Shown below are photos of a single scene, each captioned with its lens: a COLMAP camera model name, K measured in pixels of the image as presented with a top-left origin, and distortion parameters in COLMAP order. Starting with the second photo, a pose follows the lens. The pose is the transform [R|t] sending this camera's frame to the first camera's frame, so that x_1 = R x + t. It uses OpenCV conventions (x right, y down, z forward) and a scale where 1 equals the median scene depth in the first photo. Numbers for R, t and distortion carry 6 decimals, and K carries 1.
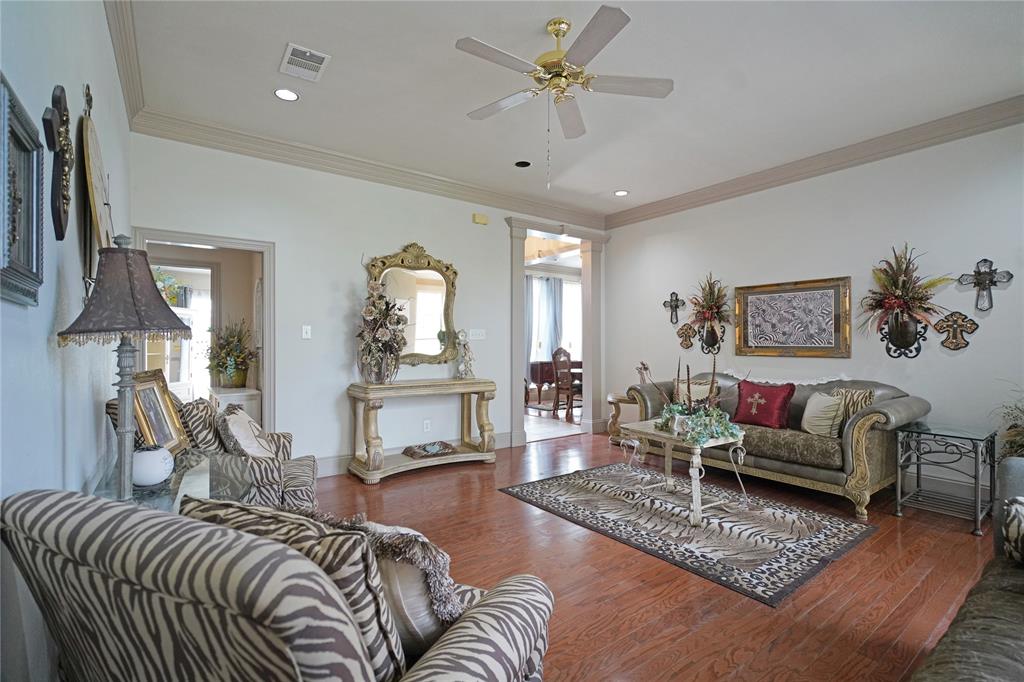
lens RADIAL K [[469.3, 0, 505.0], [0, 469.3, 340.2], [0, 0, 1]] dist [-0.004549, 0.002461]
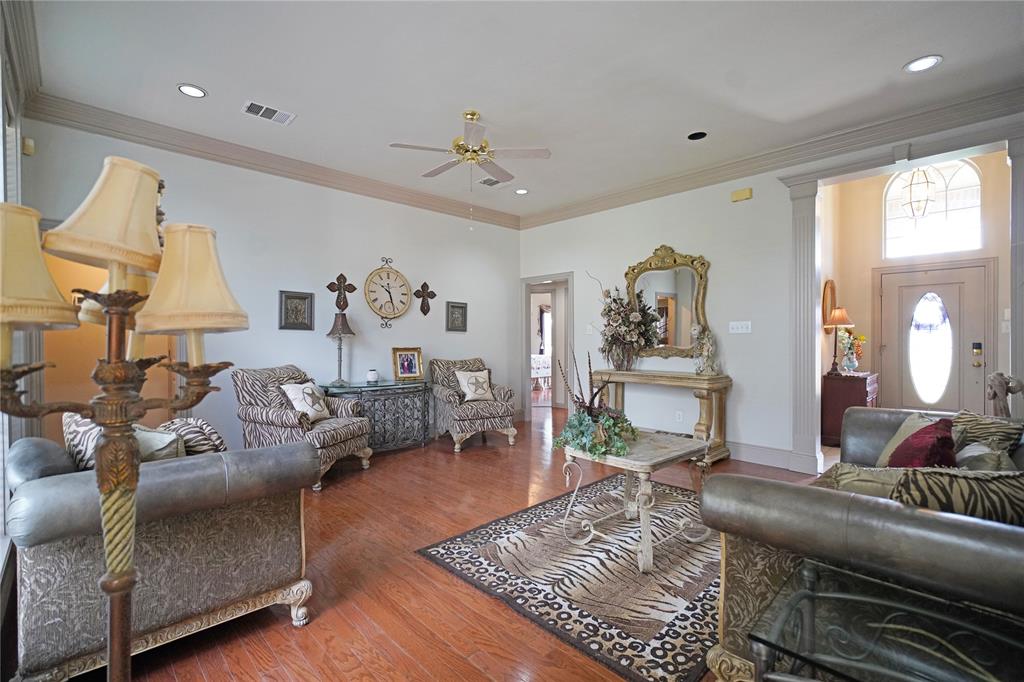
lens RADIAL K [[469.3, 0, 504.2], [0, 469.3, 340.6], [0, 0, 1]] dist [-0.004549, 0.002461]
pose [[0.113478, 0.005222, -0.993527, 1.334361], [0.008255, 0.999947, 0.006198, 0.007456], [0.993506, -0.008905, 0.113429, 0.804510]]
